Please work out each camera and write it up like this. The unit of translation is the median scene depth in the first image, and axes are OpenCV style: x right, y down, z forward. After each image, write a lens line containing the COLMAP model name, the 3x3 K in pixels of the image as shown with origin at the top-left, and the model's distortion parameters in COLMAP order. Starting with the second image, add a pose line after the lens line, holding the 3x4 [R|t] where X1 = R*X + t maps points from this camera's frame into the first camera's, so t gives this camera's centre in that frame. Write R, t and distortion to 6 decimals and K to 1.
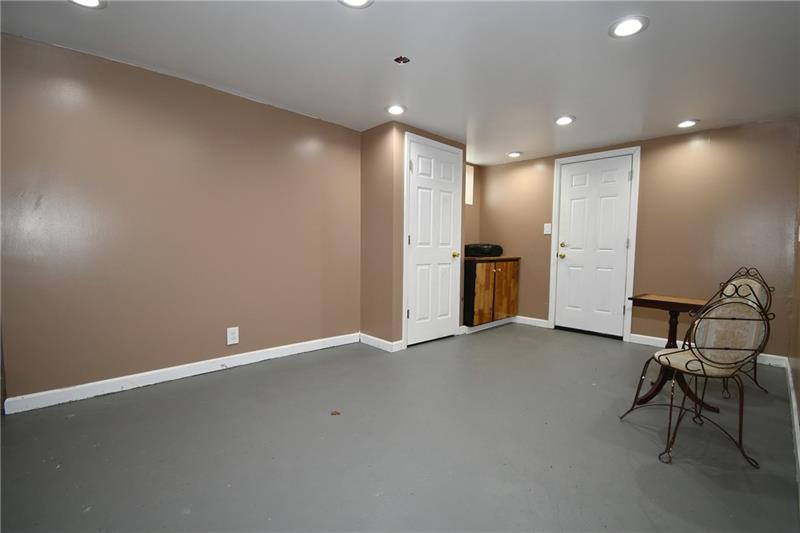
lens RADIAL K [[356.8, 0, 400.0], [0, 356.8, 266.5], [0, 0, 1]] dist [0.019580, -0.020029]
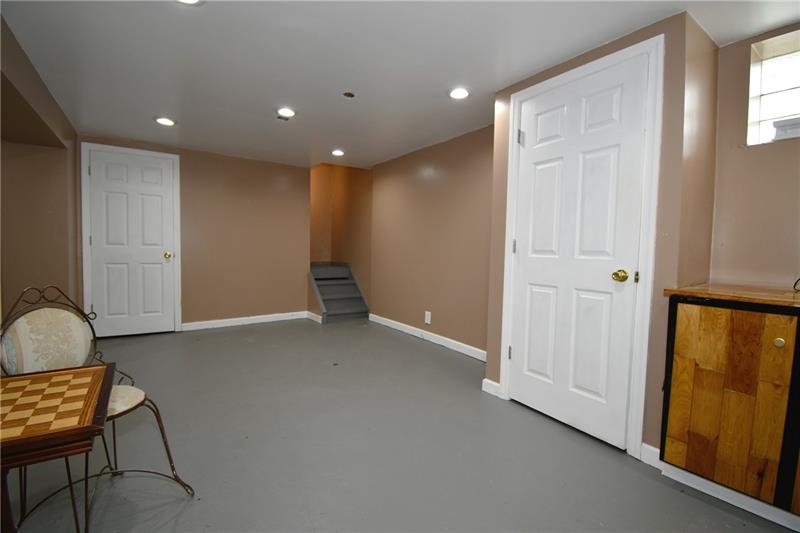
lens RADIAL K [[356.8, 0, 400.0], [0, 356.8, 266.5], [0, 0, 1]] dist [0.019580, -0.020029]
pose [[-0.142882, 0.033952, -0.989157, 0.726364], [-0.087506, 0.995064, 0.046795, -0.046004], [0.985864, 0.093244, -0.139206, 0.858445]]
